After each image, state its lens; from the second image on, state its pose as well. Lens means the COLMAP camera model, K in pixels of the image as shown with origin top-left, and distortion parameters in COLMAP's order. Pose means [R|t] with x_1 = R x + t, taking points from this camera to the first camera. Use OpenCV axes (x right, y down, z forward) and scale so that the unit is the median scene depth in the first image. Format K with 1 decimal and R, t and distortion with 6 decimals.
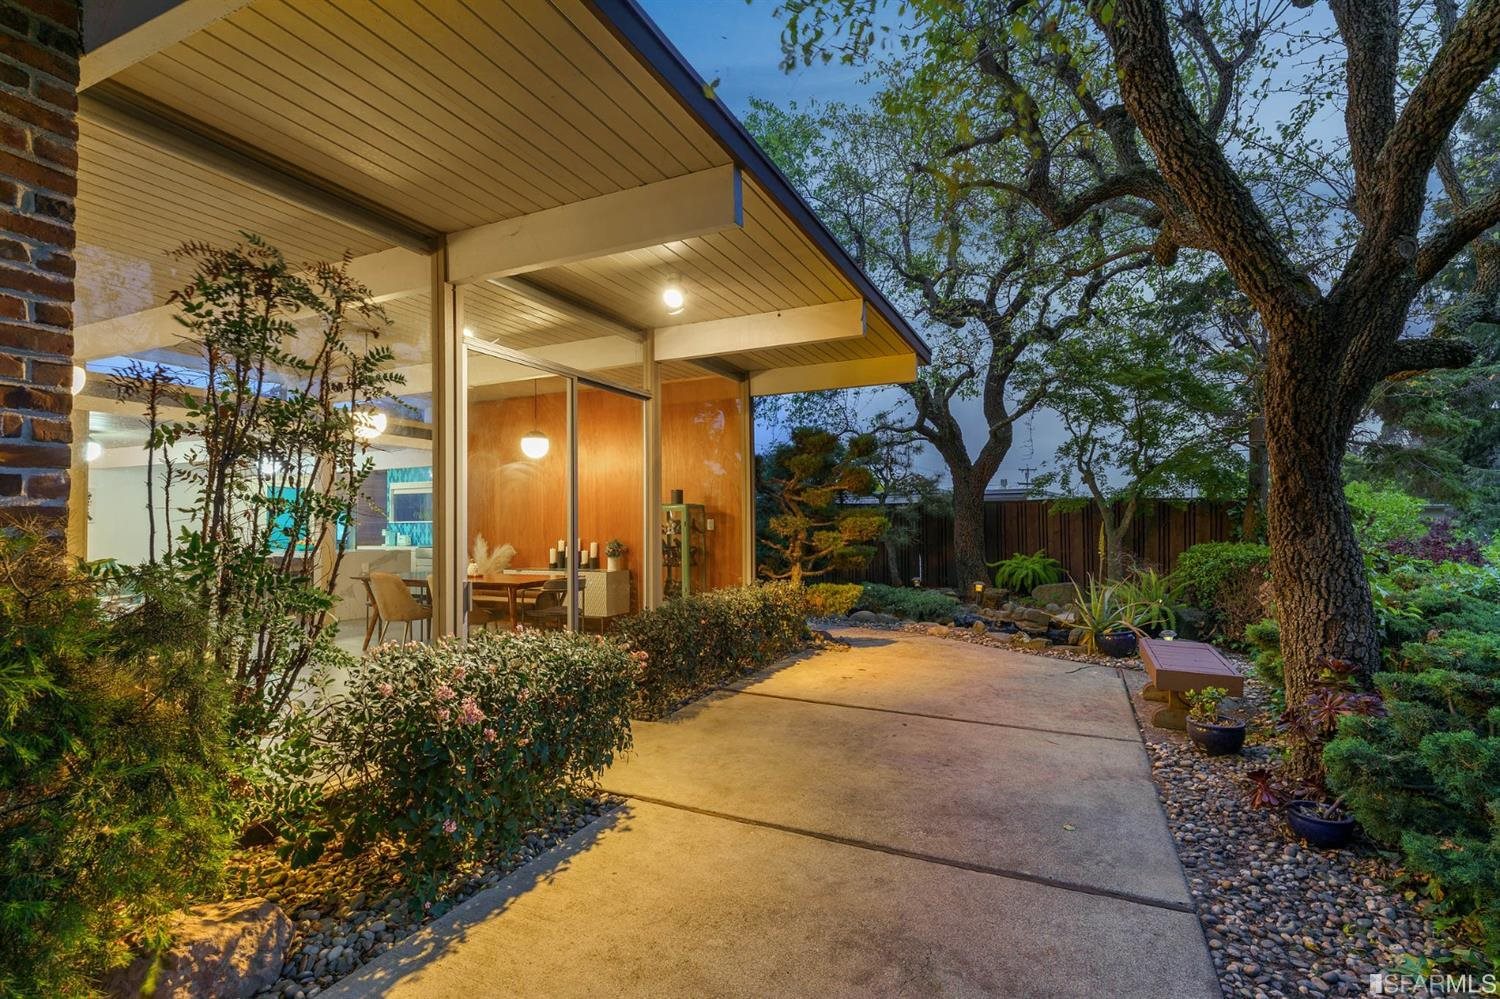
lens RADIAL K [[688.1, 0, 760.2], [0, 688.1, 500.9], [0, 0, 1]] dist [-0.000721, -0.000099]
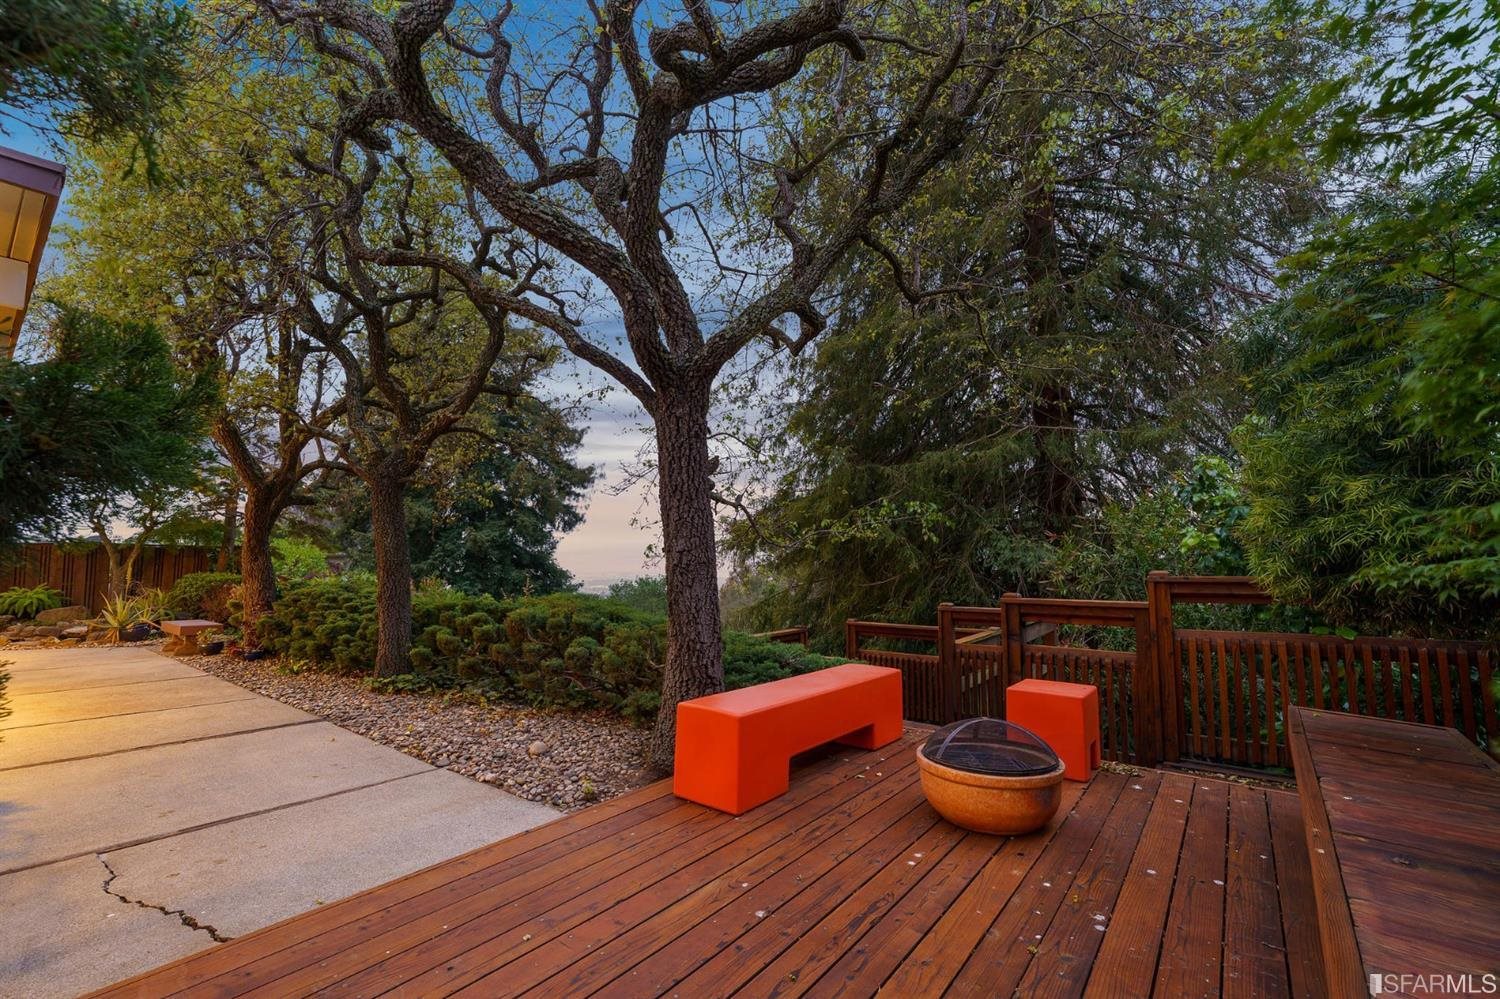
lens RADIAL K [[652.4, 0, 750.0], [0, 652.4, 499.5], [0, 0, 1]] dist [-0.001045, -0.000402]
pose [[0.246125, 0.096556, 0.964416, -0.527959], [-0.024248, 0.995327, -0.093463, -0.001061], [-0.968935, -0.000382, 0.247317, -0.655358]]
